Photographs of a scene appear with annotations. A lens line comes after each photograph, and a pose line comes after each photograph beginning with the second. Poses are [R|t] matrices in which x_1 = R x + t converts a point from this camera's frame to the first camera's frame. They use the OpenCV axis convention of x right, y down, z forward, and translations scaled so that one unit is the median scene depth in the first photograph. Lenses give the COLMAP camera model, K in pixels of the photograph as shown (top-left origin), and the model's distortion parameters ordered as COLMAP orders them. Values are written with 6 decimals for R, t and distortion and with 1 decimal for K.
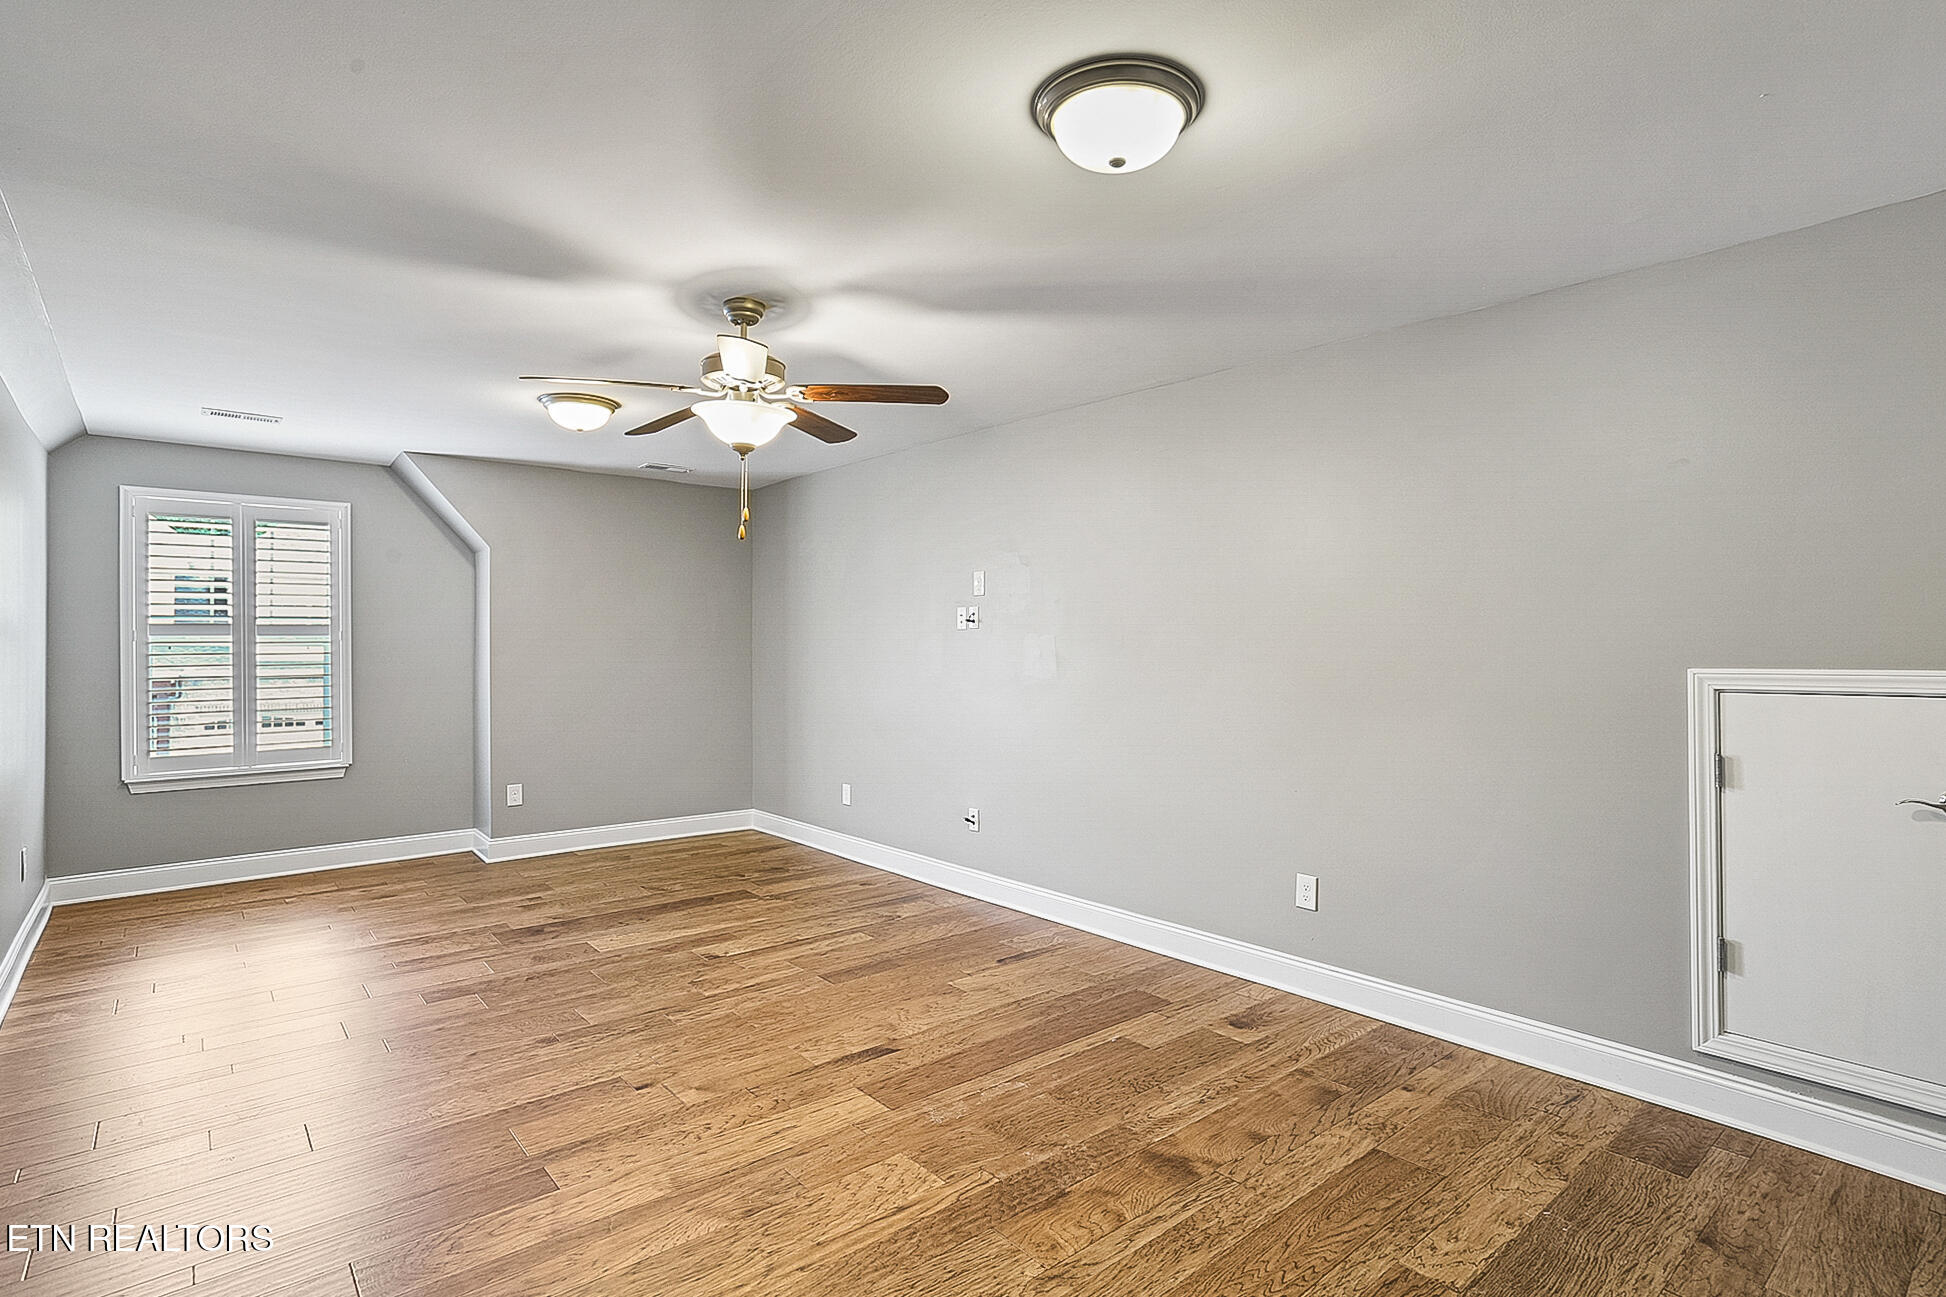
lens RADIAL K [[969.0, 0, 985.8], [0, 969.0, 644.5], [0, 0, 1]] dist [-0.032852, 0.017302]
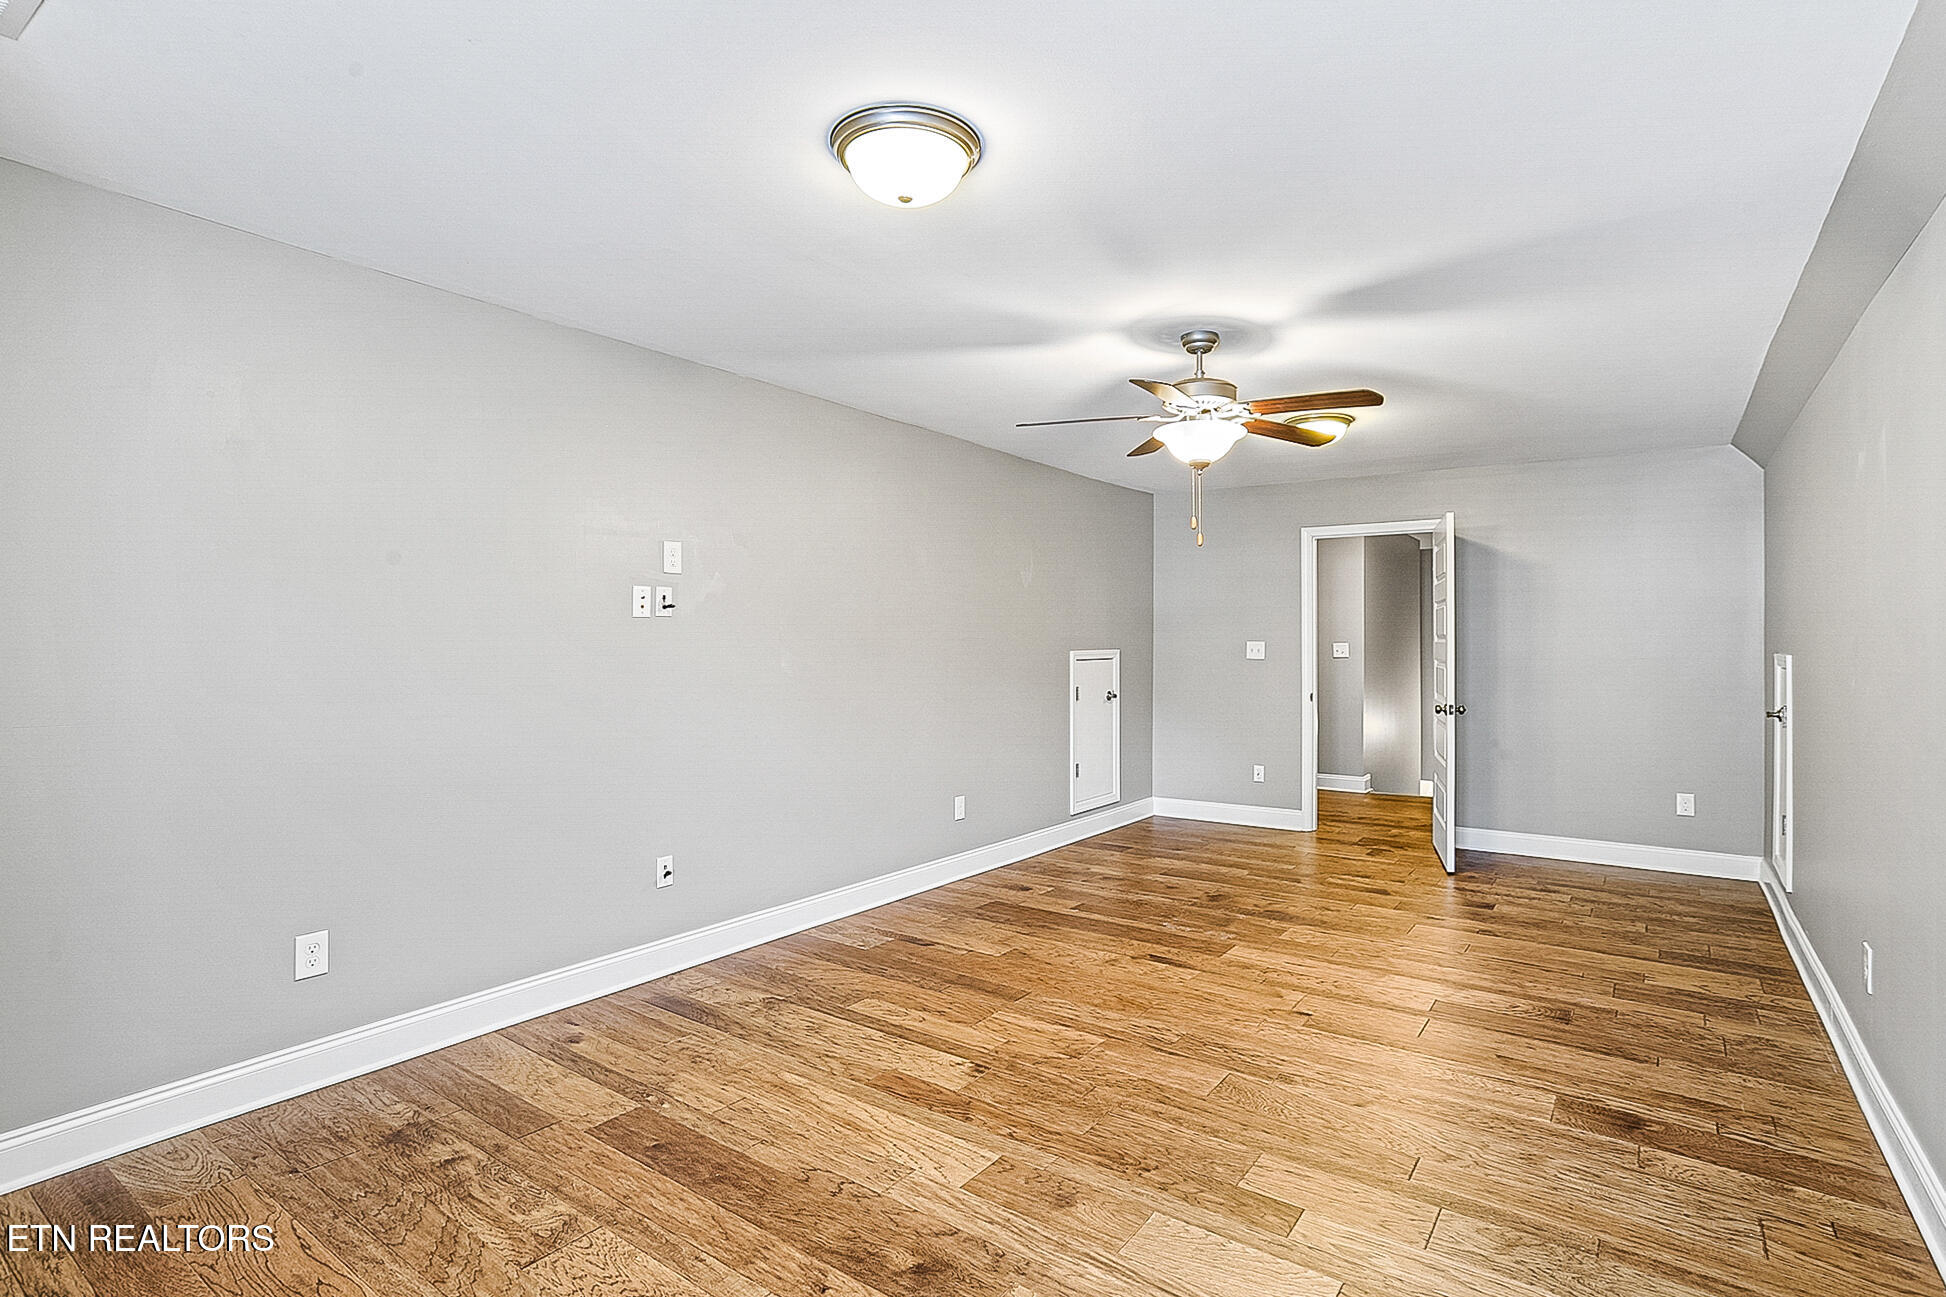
lens RADIAL K [[969.0, 0, 979.3], [0, 969.0, 650.2], [0, 0, 1]] dist [-0.032852, 0.017302]
pose [[-0.249142, -0.003755, 0.968460, -1.024869], [-0.006999, 0.999973, 0.002077, 0.008006], [-0.968442, -0.006261, -0.249161, 1.229746]]
